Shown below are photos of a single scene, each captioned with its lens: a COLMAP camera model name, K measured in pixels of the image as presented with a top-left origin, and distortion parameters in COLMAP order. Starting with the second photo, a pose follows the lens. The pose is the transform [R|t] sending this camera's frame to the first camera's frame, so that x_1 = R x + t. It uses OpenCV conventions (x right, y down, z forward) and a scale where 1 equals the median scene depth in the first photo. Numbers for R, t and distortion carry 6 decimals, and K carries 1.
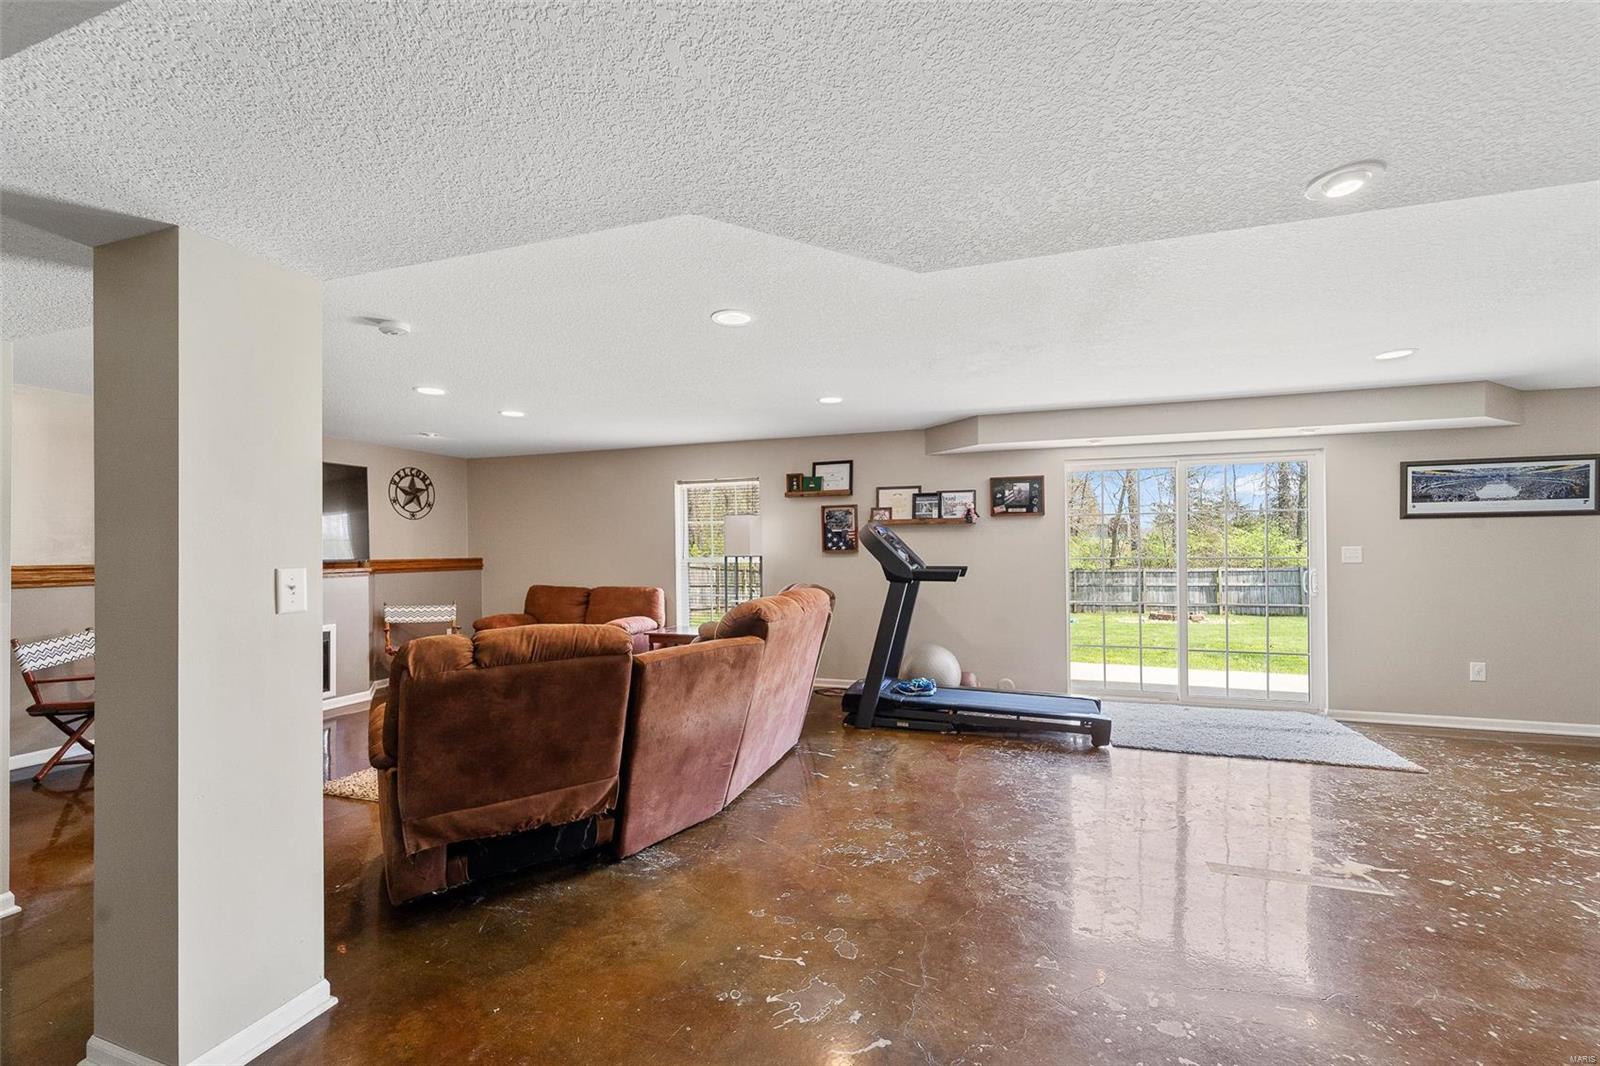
lens RADIAL K [[652.9, 0, 802.1], [0, 652.9, 546.3], [0, 0, 1]] dist [-0.002507, -0.000333]
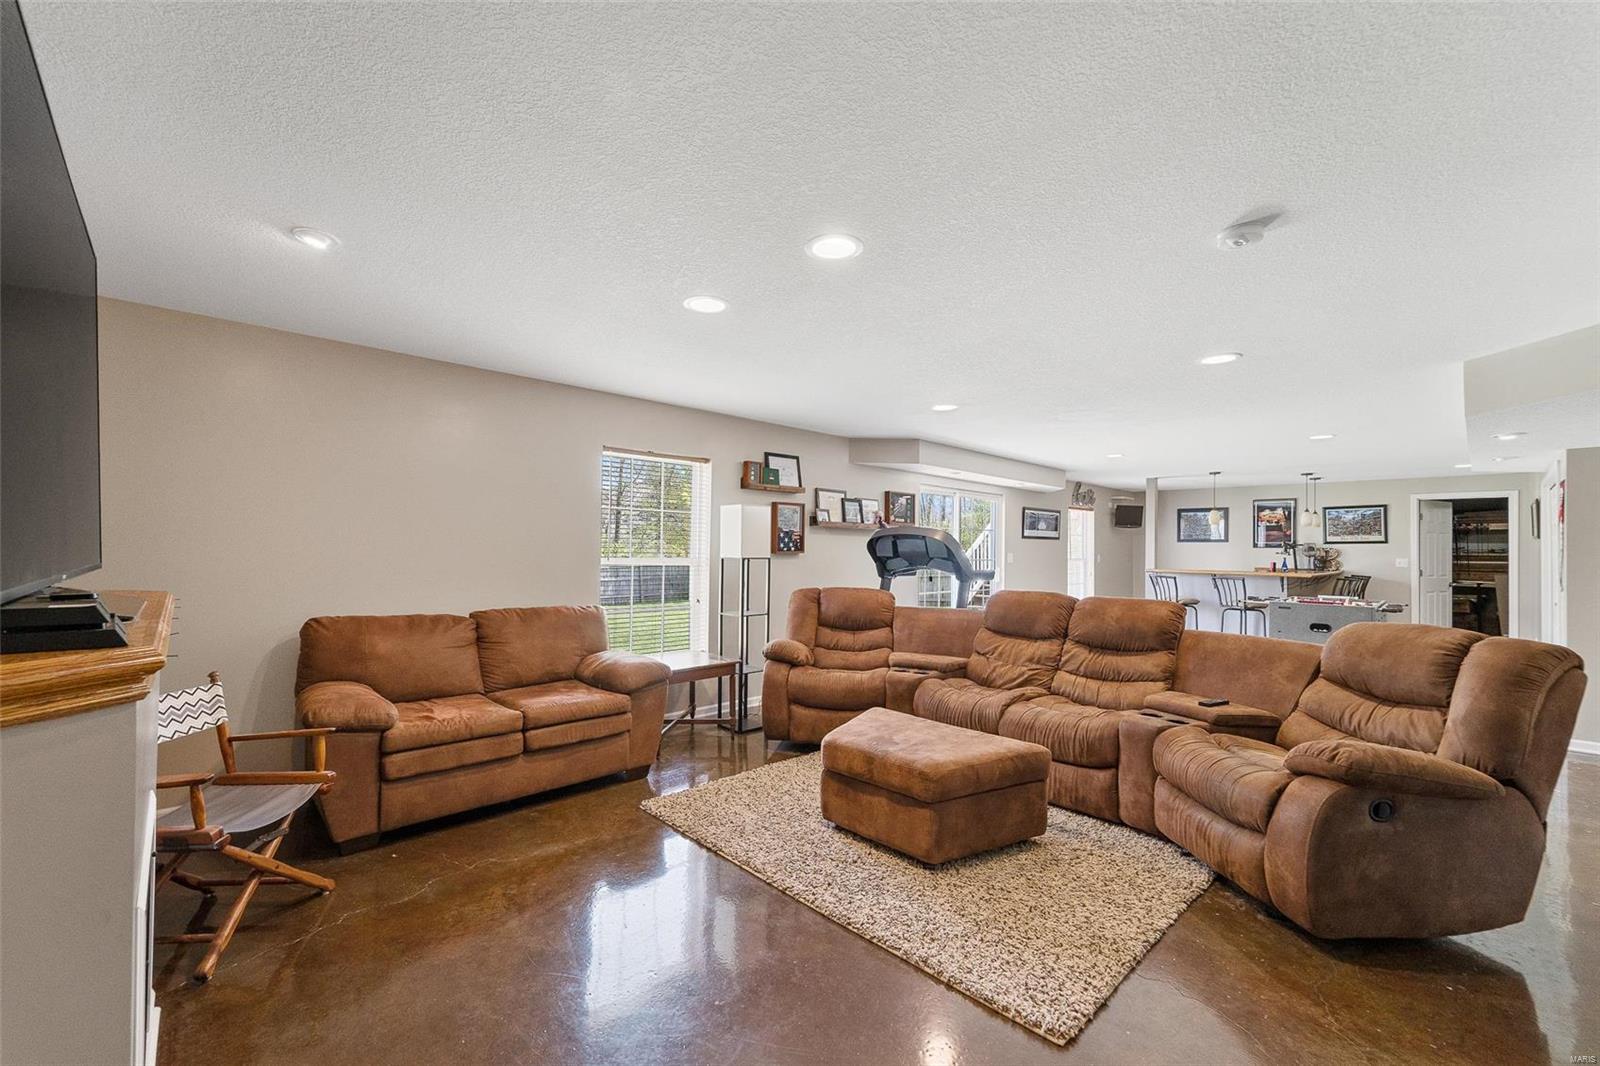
lens RADIAL K [[652.9, 0, 757.4], [0, 652.9, 542.2], [0, 0, 1]] dist [-0.002507, -0.000333]
pose [[0.487095, 0.023503, 0.873033, -0.843401], [-0.018834, 0.999688, -0.016405, 0.010155], [-0.873146, -0.008452, 0.487386, 0.642044]]
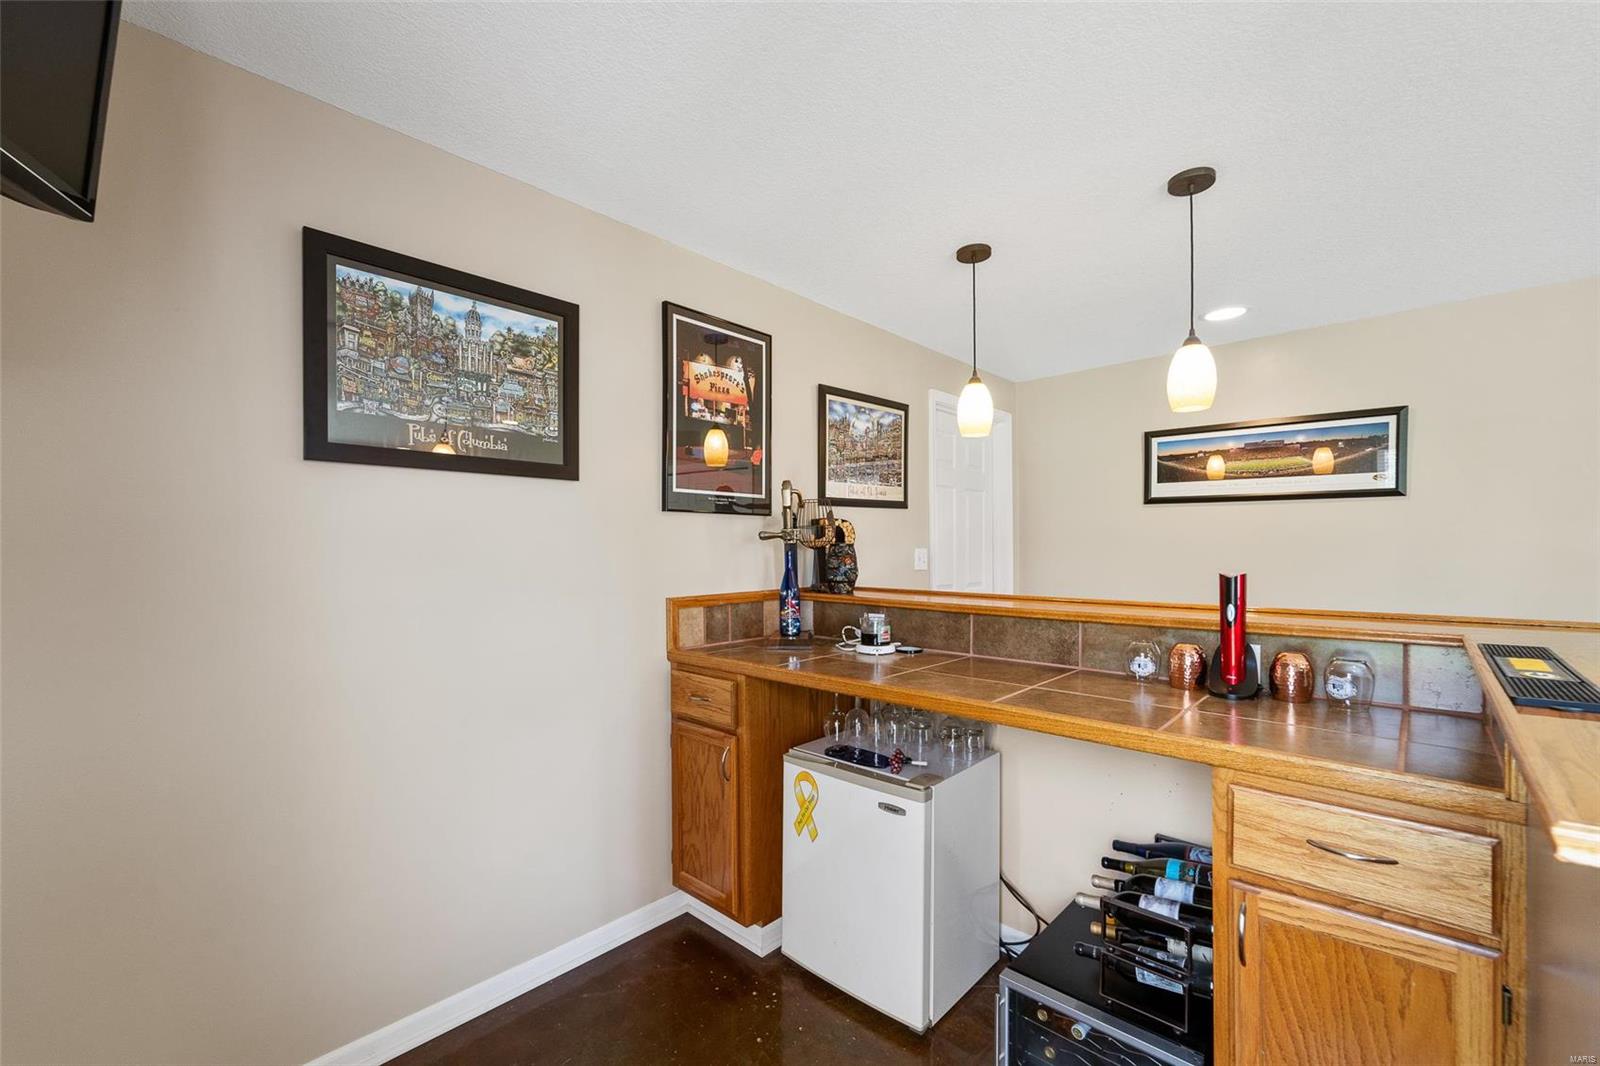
lens RADIAL K [[670.3, 0, 807.4], [0, 670.3, 540.0], [0, 0, 1]] dist [-0.000784, 0.000008]
pose [[-0.910234, 0.007483, 0.414026, 1.092678], [0.003131, 0.999933, -0.011188, -0.007087], [-0.414082, -0.008888, -0.910196, 0.667081]]
